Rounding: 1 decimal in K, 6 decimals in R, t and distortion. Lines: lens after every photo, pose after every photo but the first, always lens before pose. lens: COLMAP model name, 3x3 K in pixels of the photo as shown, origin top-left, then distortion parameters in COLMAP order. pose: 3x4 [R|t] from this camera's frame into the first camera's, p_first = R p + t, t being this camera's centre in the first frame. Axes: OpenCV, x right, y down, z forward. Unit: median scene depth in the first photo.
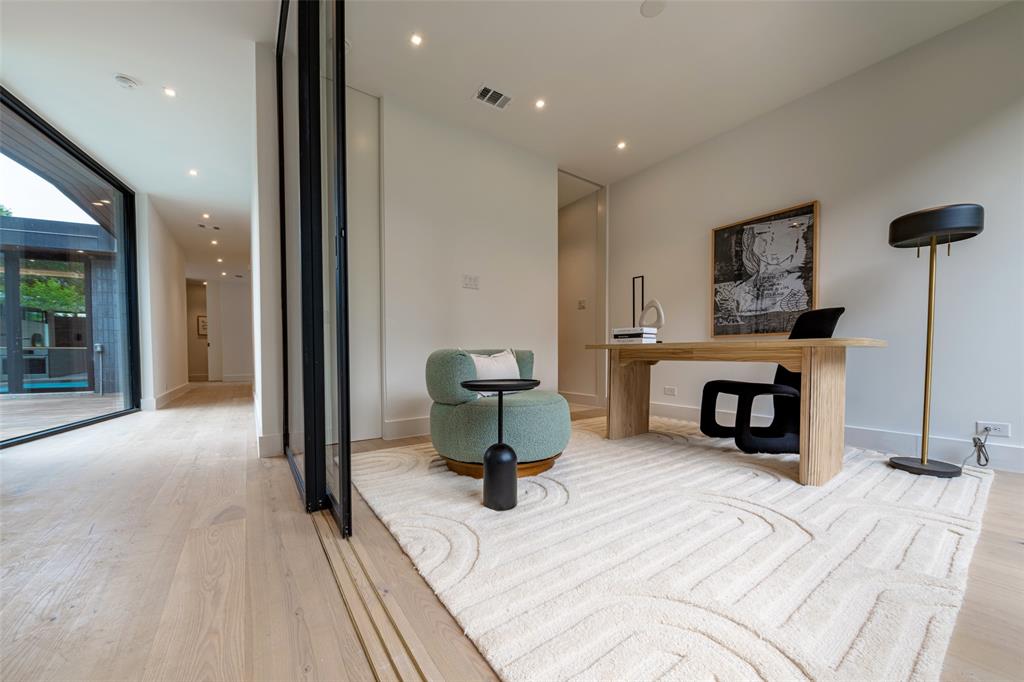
lens RADIAL K [[329.9, 0, 512.2], [0, 329.9, 357.1], [0, 0, 1]] dist [-0.007895, -0.000085]
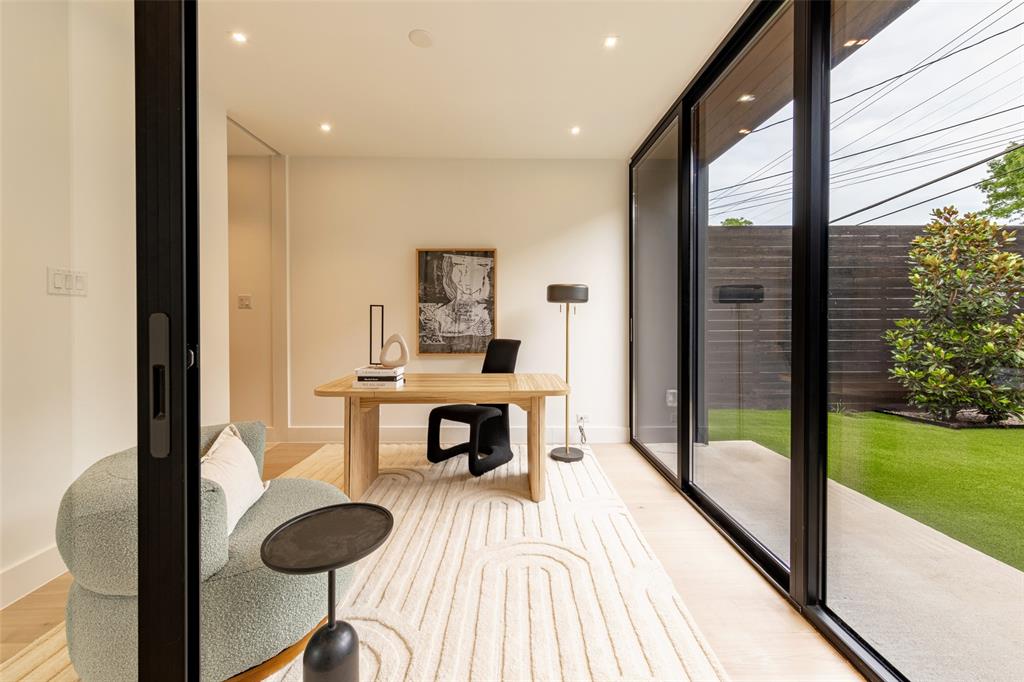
lens RADIAL K [[371.2, 0, 512.0], [0, 371.2, 341.0], [0, 0, 1]] dist [0.000186, 0.000006]
pose [[0.617883, -0.000676, 0.786270, -0.133691], [0.023620, 0.999564, -0.017702, -0.095132], [-0.785915, 0.029509, 0.617630, 0.084813]]
